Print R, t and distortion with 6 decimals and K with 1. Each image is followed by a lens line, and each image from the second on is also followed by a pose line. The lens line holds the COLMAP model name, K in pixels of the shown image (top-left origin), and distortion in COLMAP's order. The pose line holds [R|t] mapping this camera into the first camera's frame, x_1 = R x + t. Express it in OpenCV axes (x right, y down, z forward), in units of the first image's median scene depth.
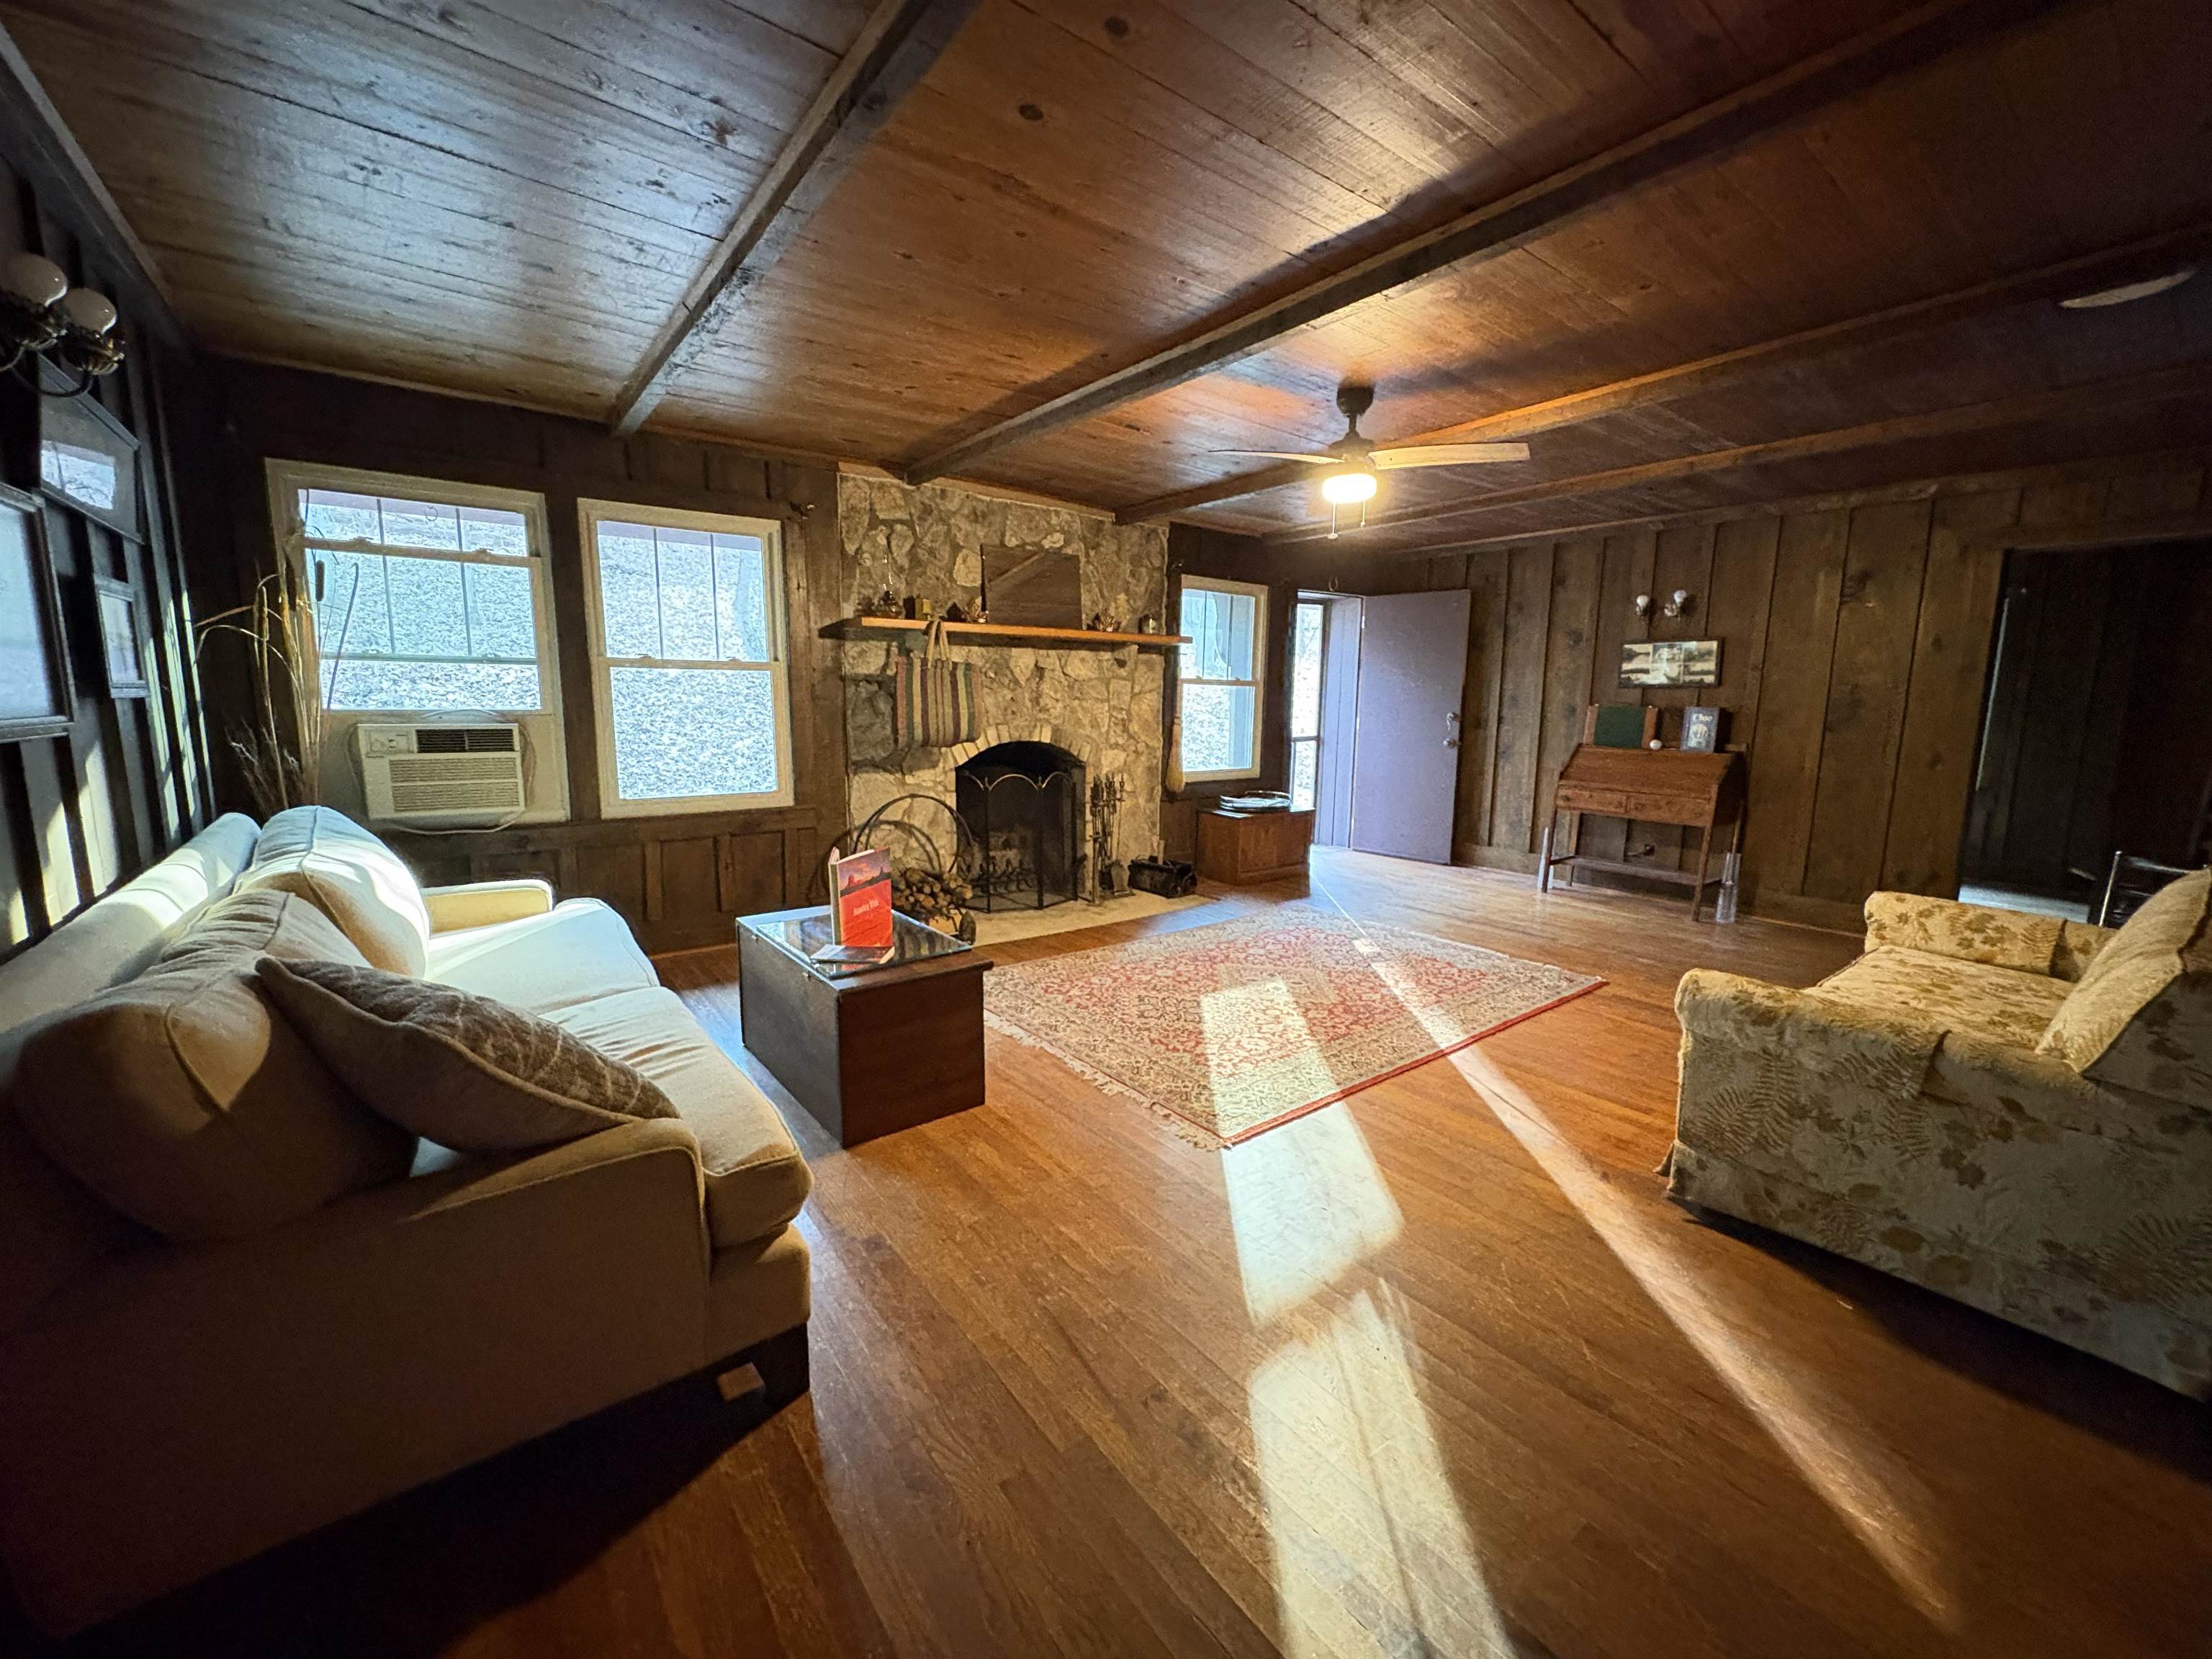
lens RADIAL K [[881.8, 0, 1108.7], [0, 881.8, 827.3], [0, 0, 1]] dist [-0.000429, 0.000518]
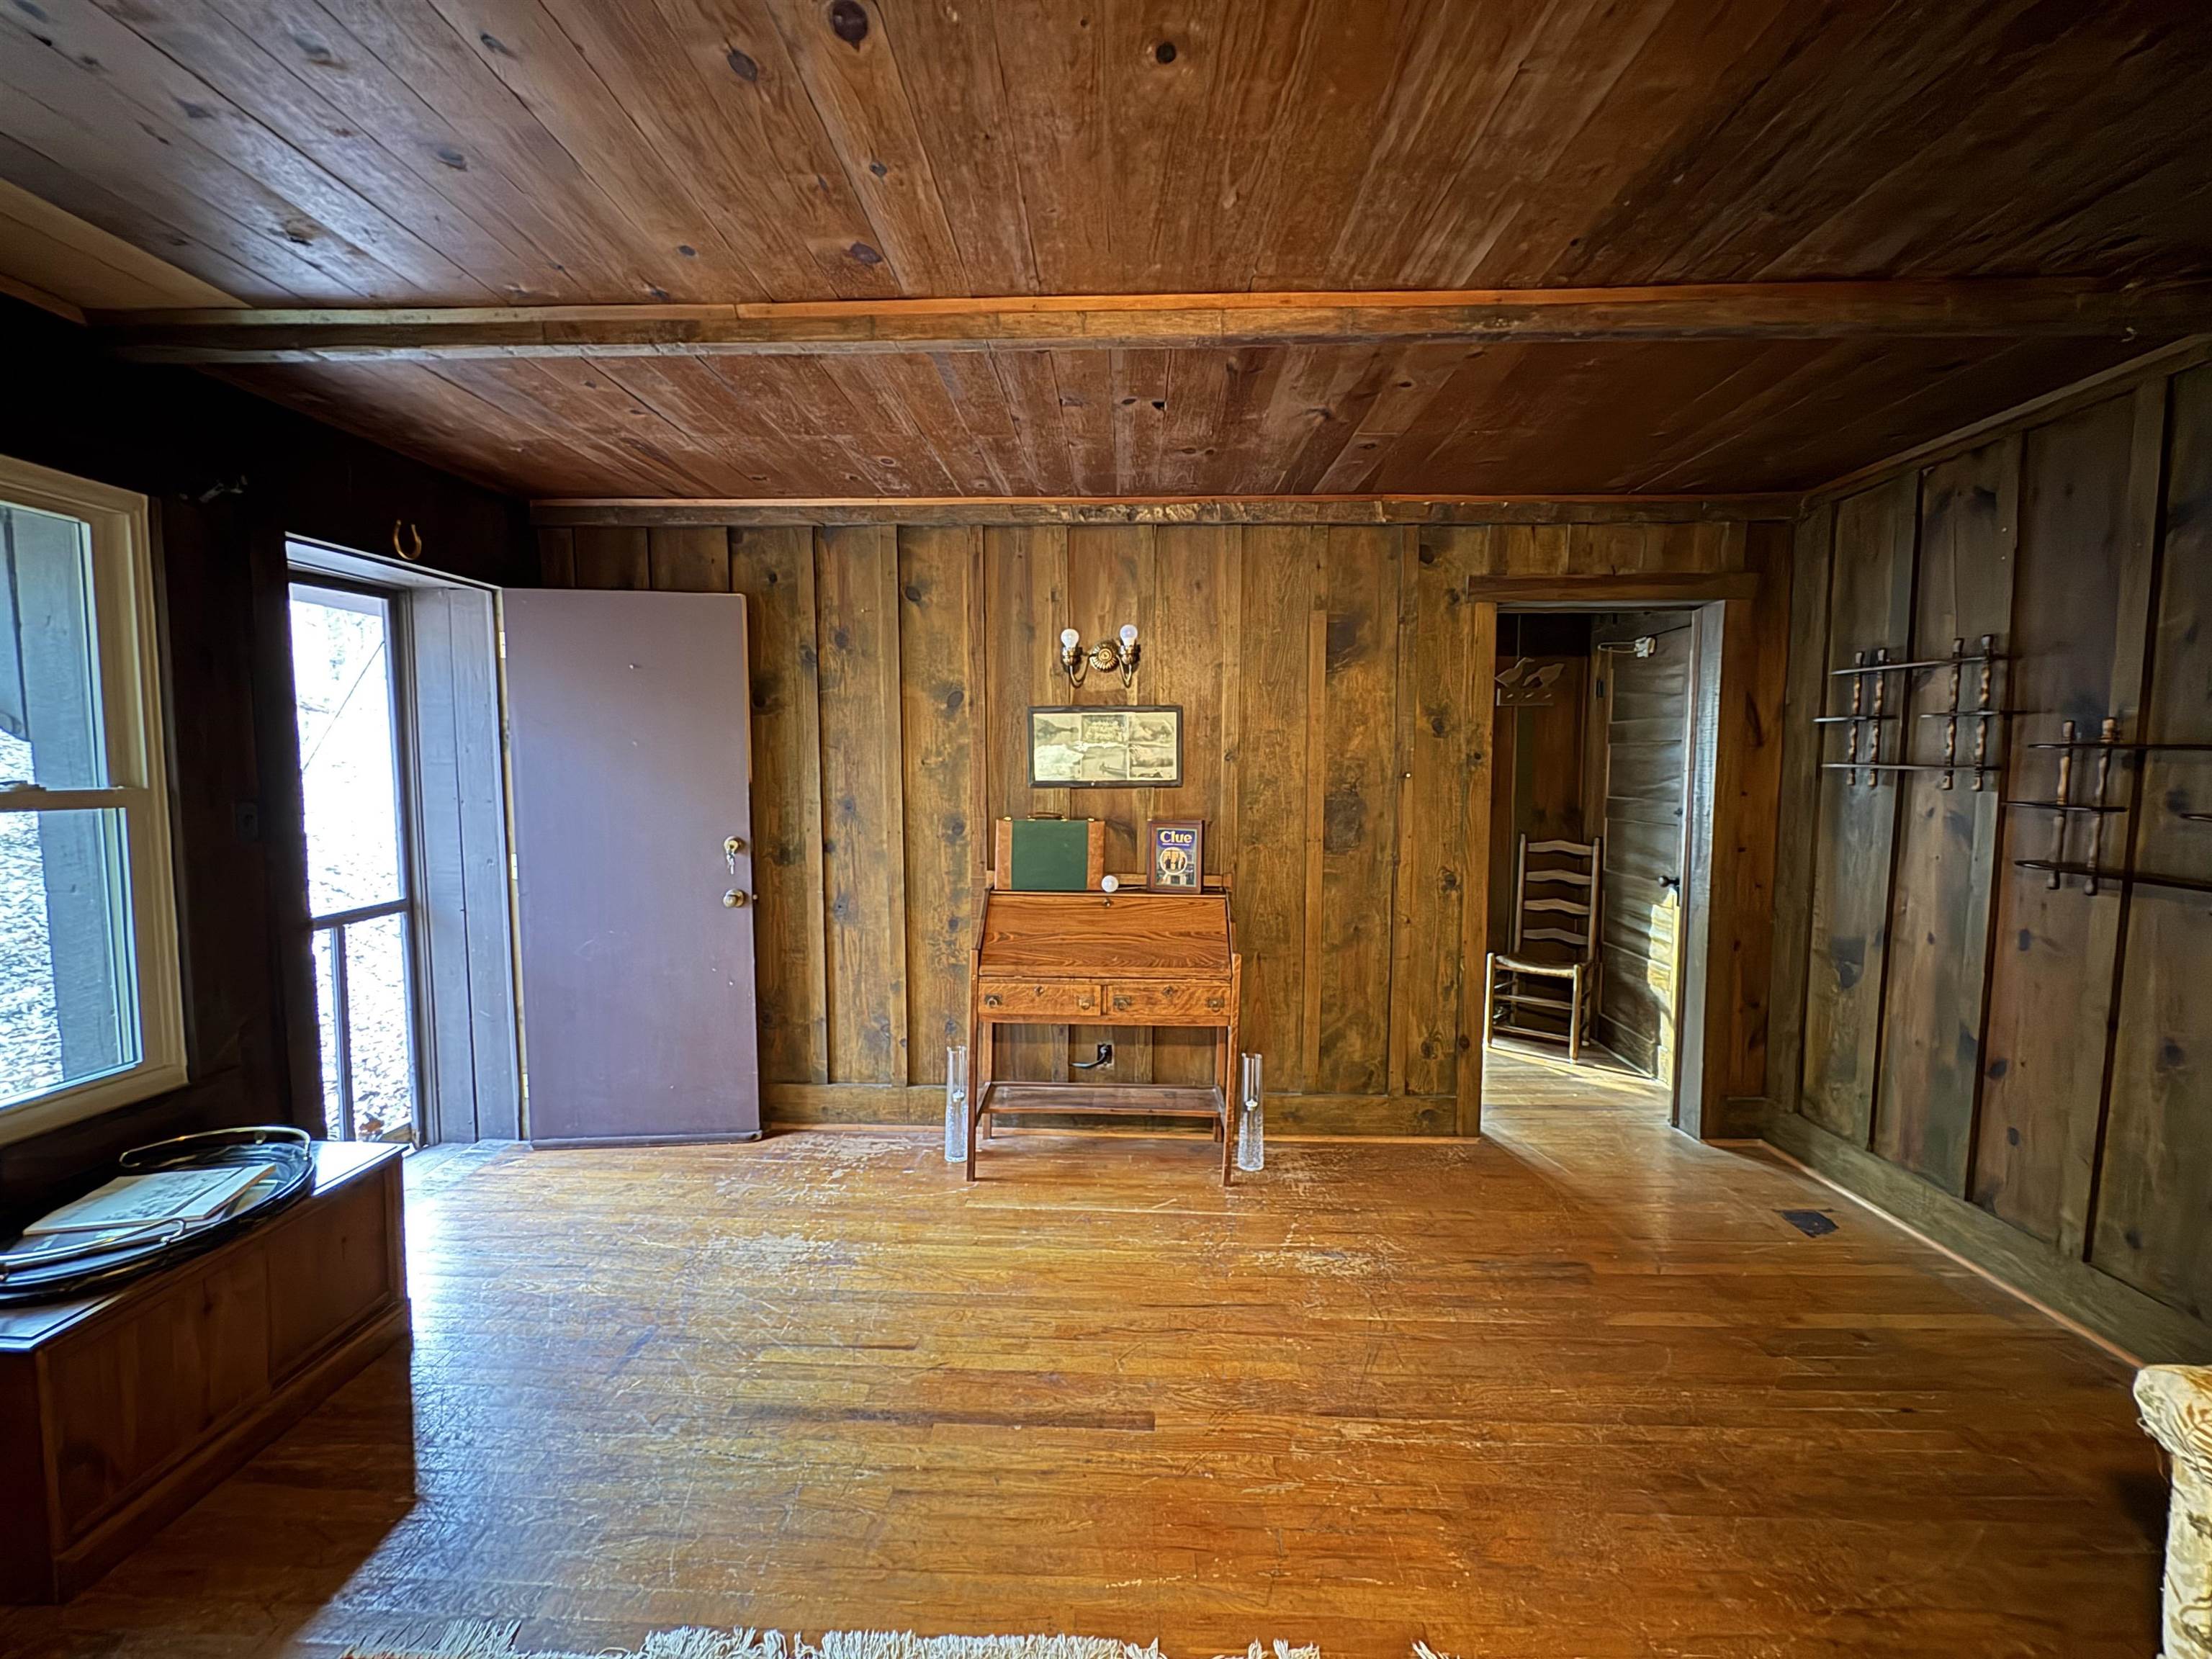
lens RADIAL K [[881.8, 0, 1104.7], [0, 881.8, 829.4], [0, 0, 1]] dist [-0.000429, 0.000518]
pose [[0.637477, -0.069834, 0.767298, 0.178358], [0.121672, 0.992512, -0.010754, -0.129733], [-0.760802, 0.100214, 0.641200, 0.653936]]
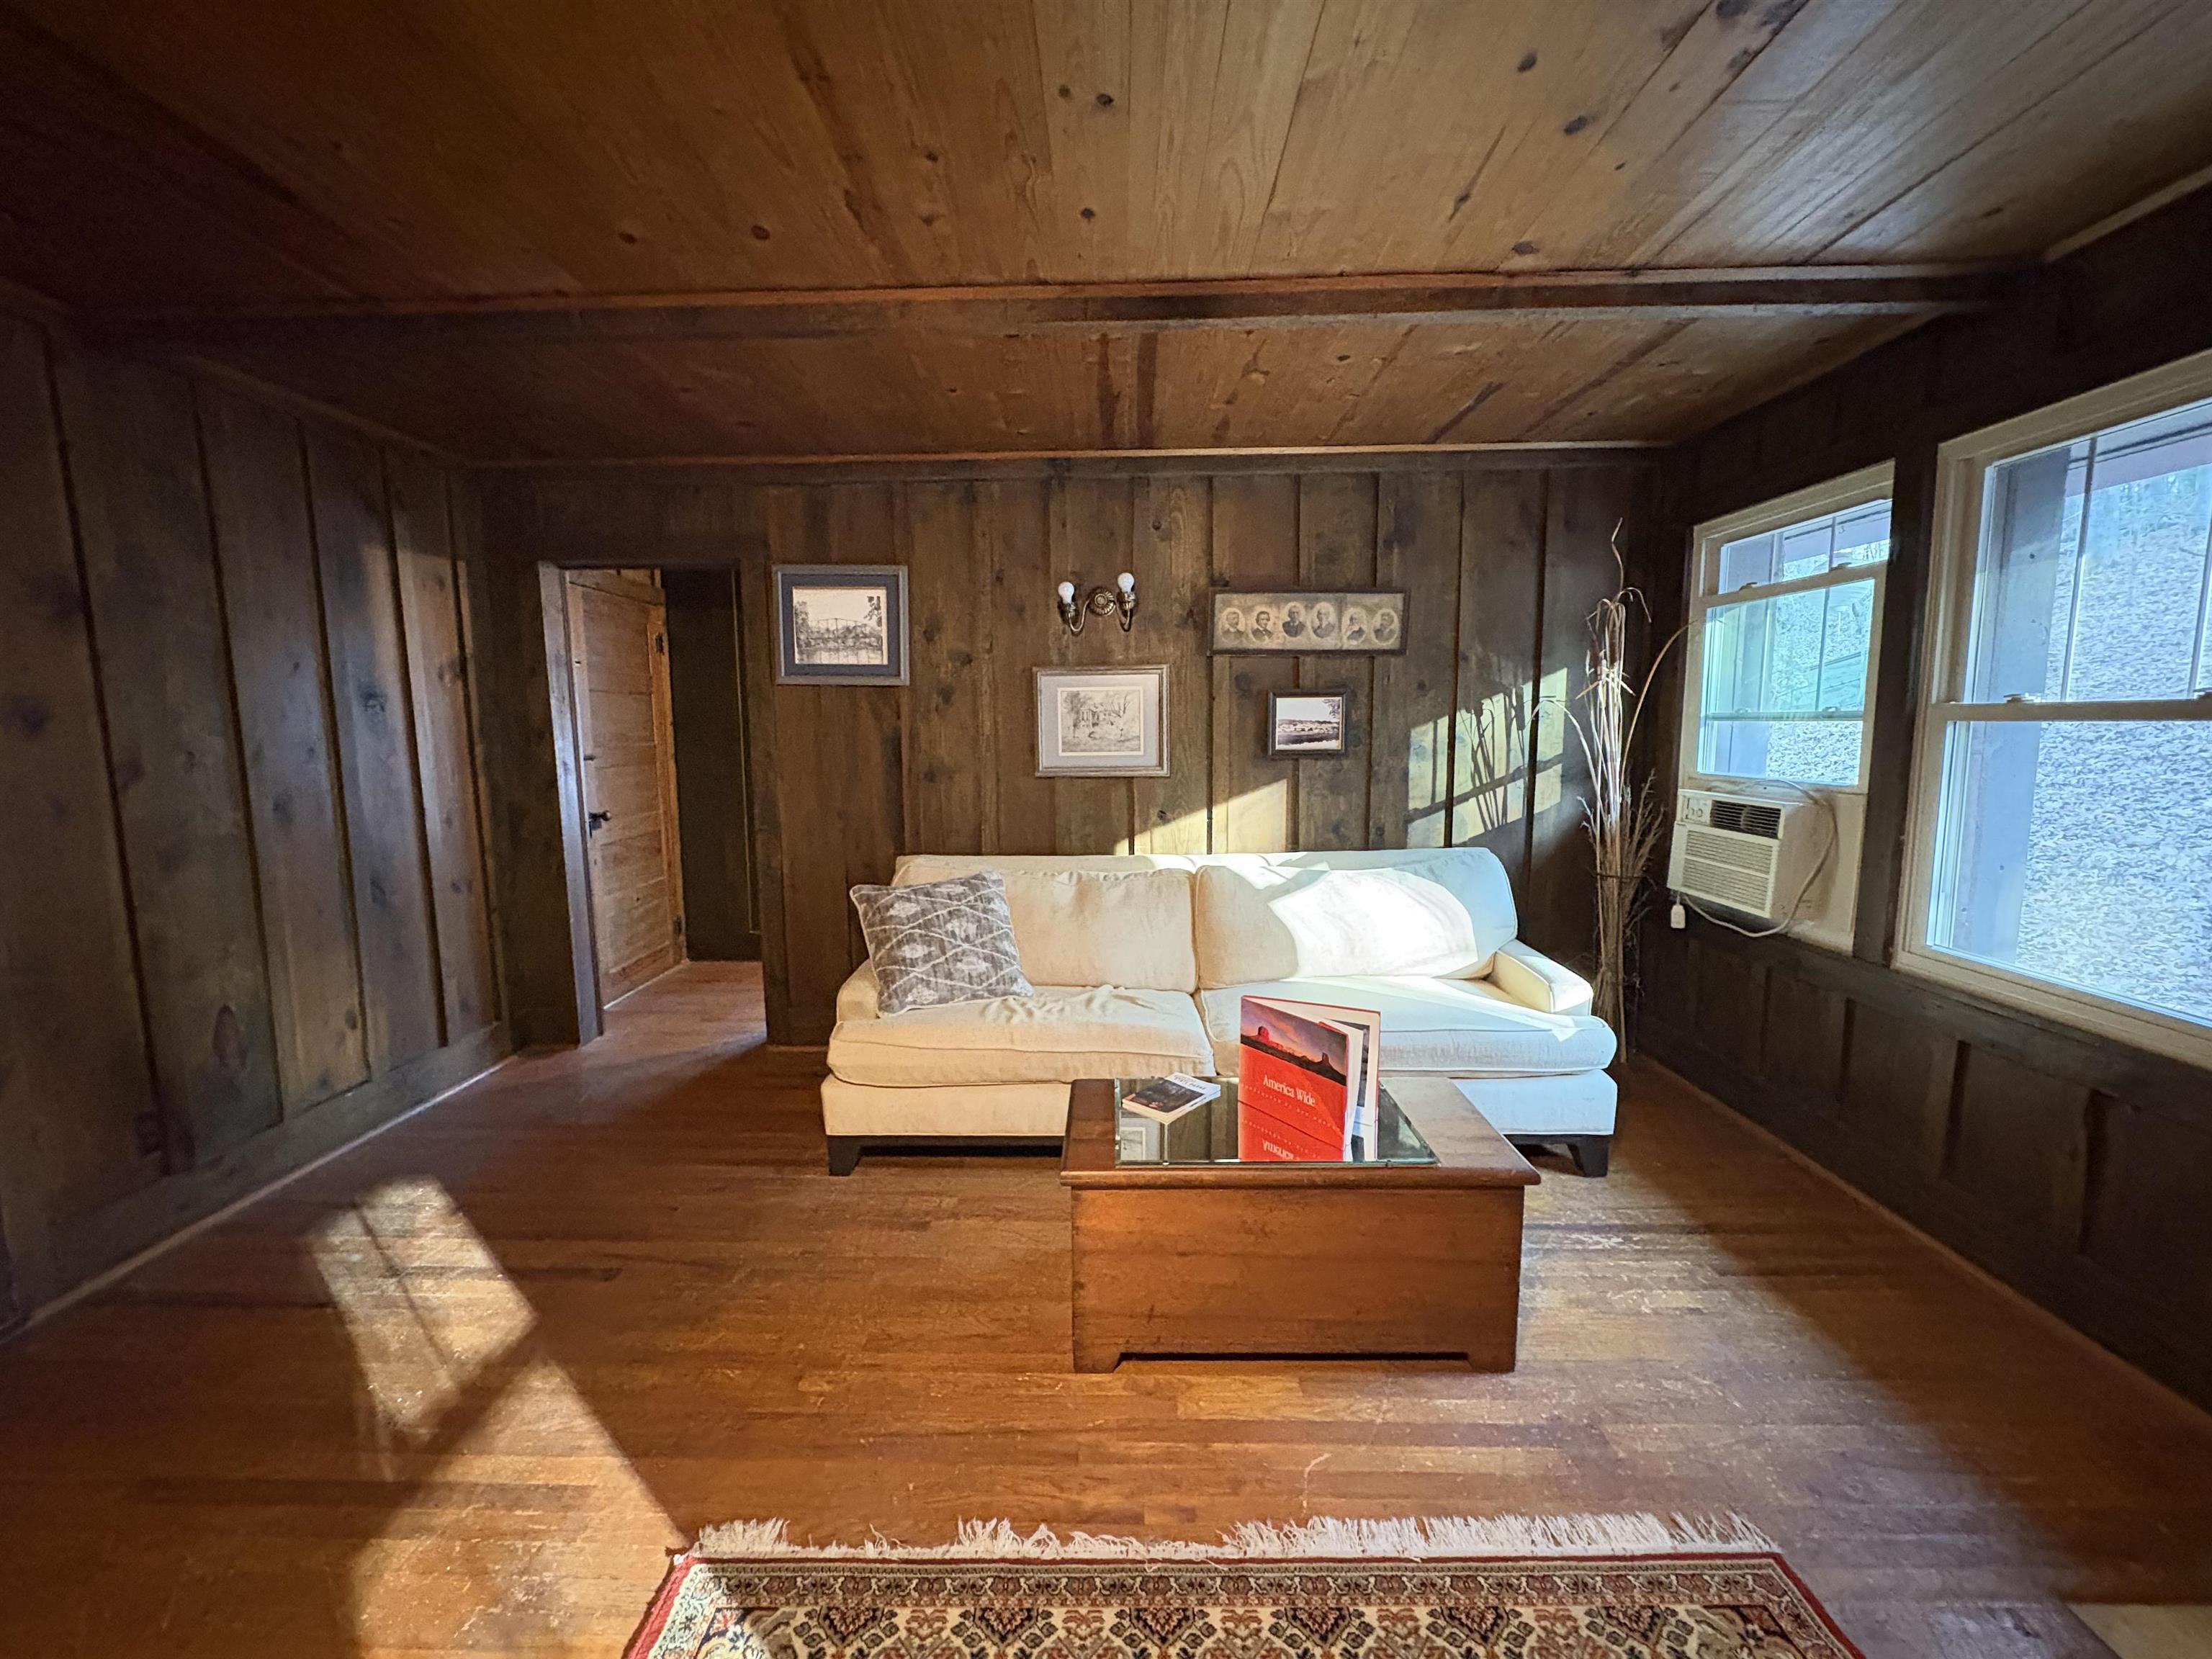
lens RADIAL K [[881.8, 0, 1104.1], [0, 881.8, 828.4], [0, 0, 1]] dist [-0.000429, 0.000518]
pose [[-0.627081, 0.087516, -0.774022, 0.175405], [-0.113466, 0.972808, 0.201918, -0.124080], [0.770646, 0.214444, -0.600099, 0.691983]]
